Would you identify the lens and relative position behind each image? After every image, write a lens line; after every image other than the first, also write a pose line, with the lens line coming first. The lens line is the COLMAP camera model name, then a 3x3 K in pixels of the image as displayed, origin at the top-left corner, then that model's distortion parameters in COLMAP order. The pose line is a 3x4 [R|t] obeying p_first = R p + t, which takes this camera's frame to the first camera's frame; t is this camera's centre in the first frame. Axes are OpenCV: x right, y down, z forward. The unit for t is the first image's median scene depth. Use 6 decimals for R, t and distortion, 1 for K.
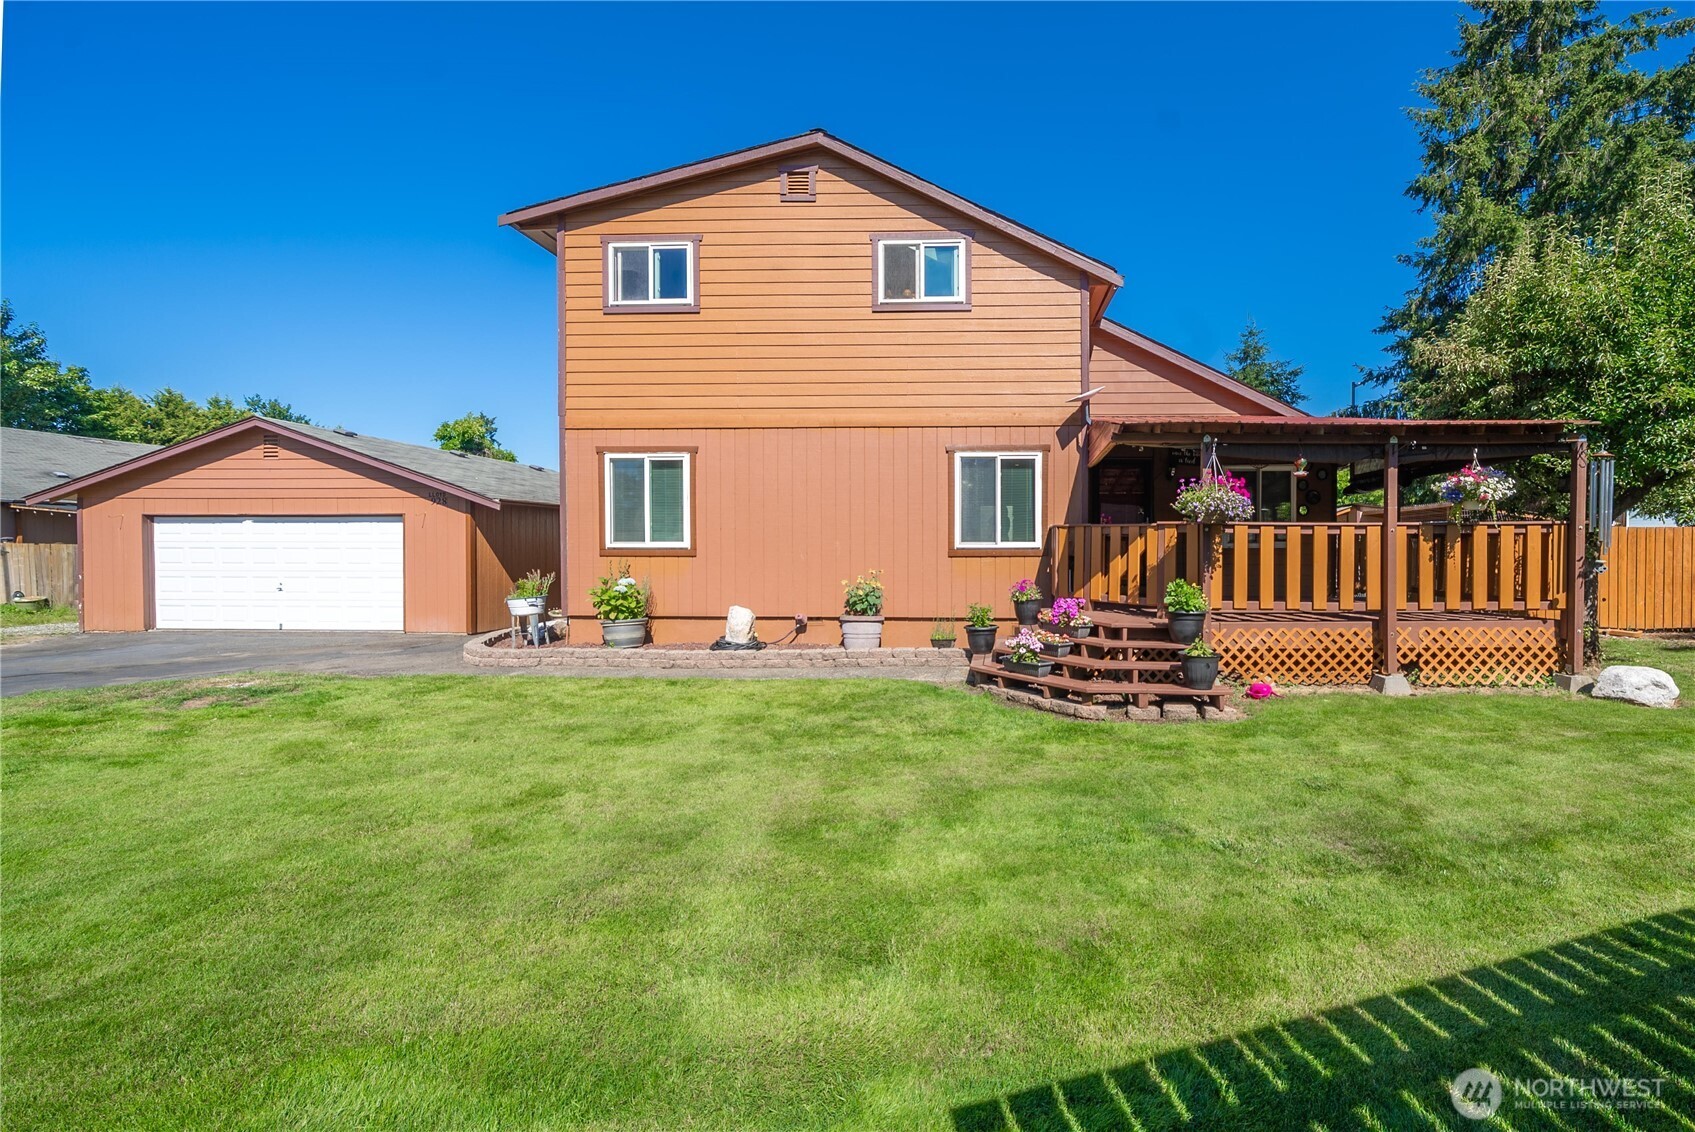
lens RADIAL K [[828.6, 0, 1032.1], [0, 828.6, 565.3], [0, 0, 1]] dist [-0.002702, -0.000409]
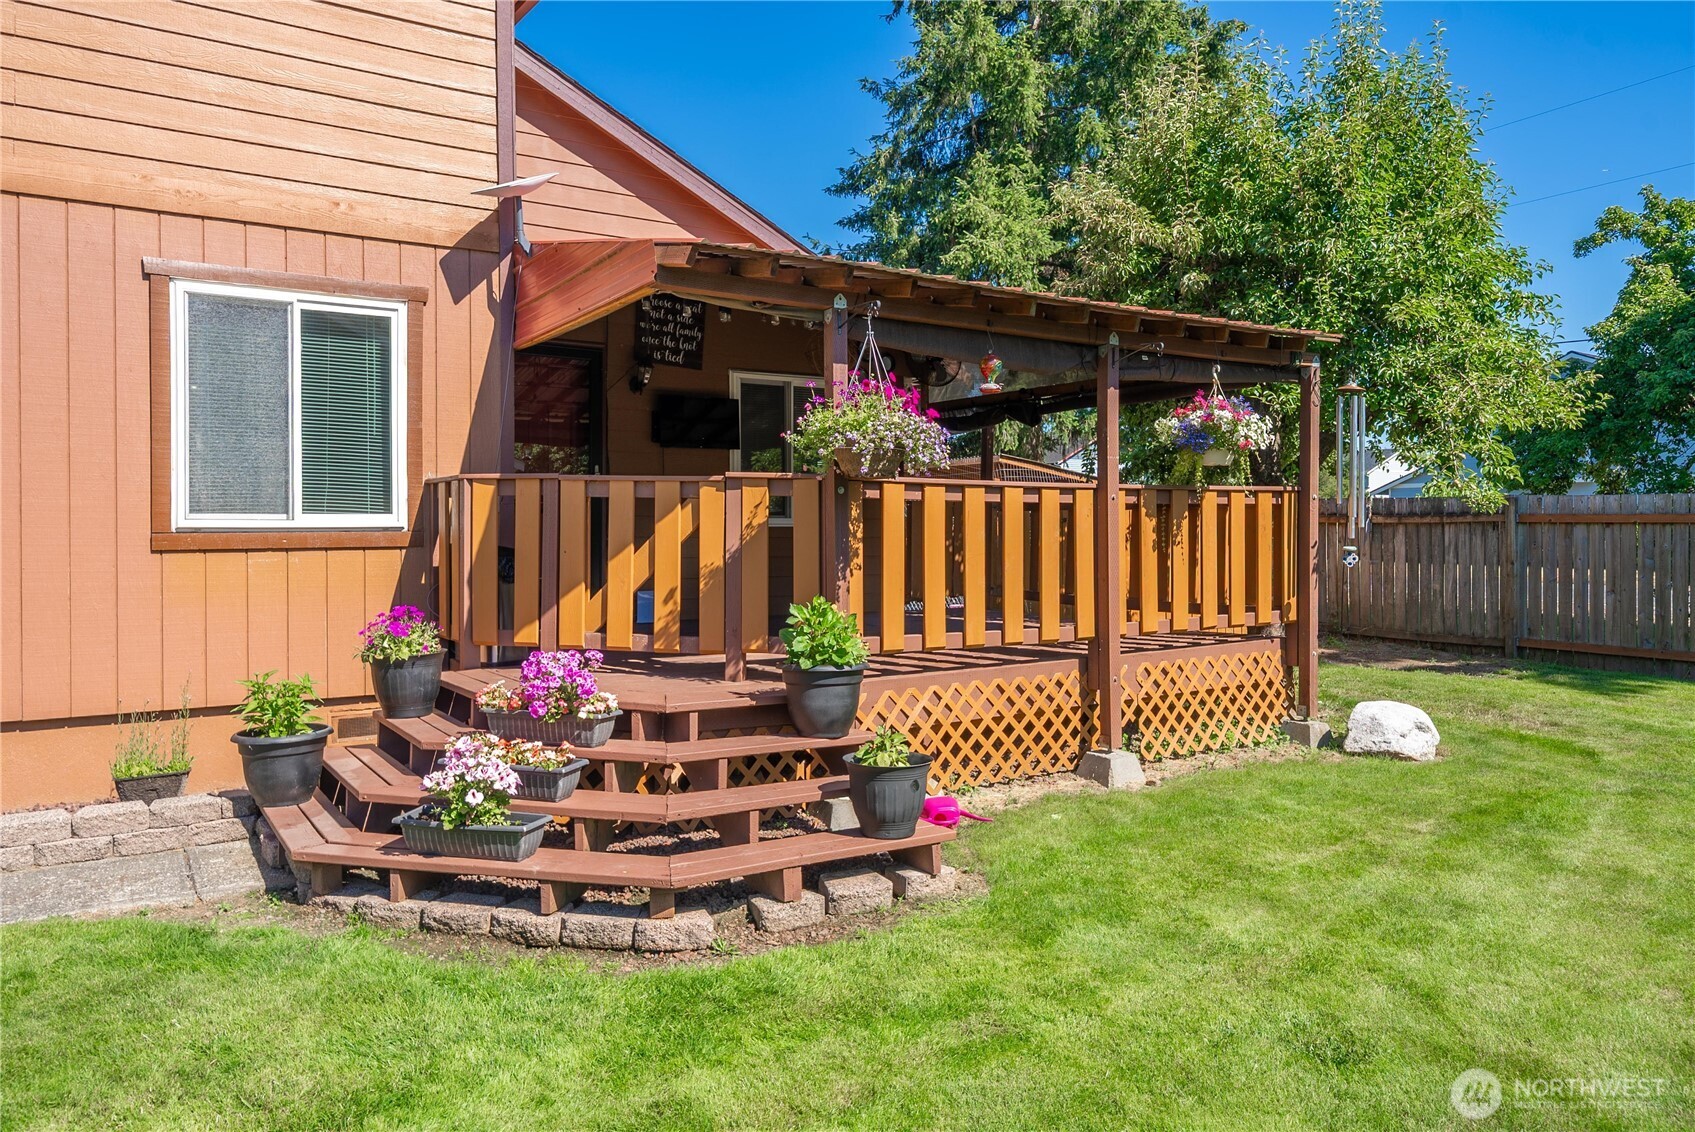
lens RADIAL K [[1163.4, 0, 840.1], [0, 1163.4, 533.7], [0, 0, 1]] dist [0.002779, 0.000791]
pose [[0.817298, -0.004897, 0.576195, -0.177899], [0.011021, 0.999914, -0.007134, -0.013258], [-0.576110, 0.012181, 0.817281, 0.447636]]
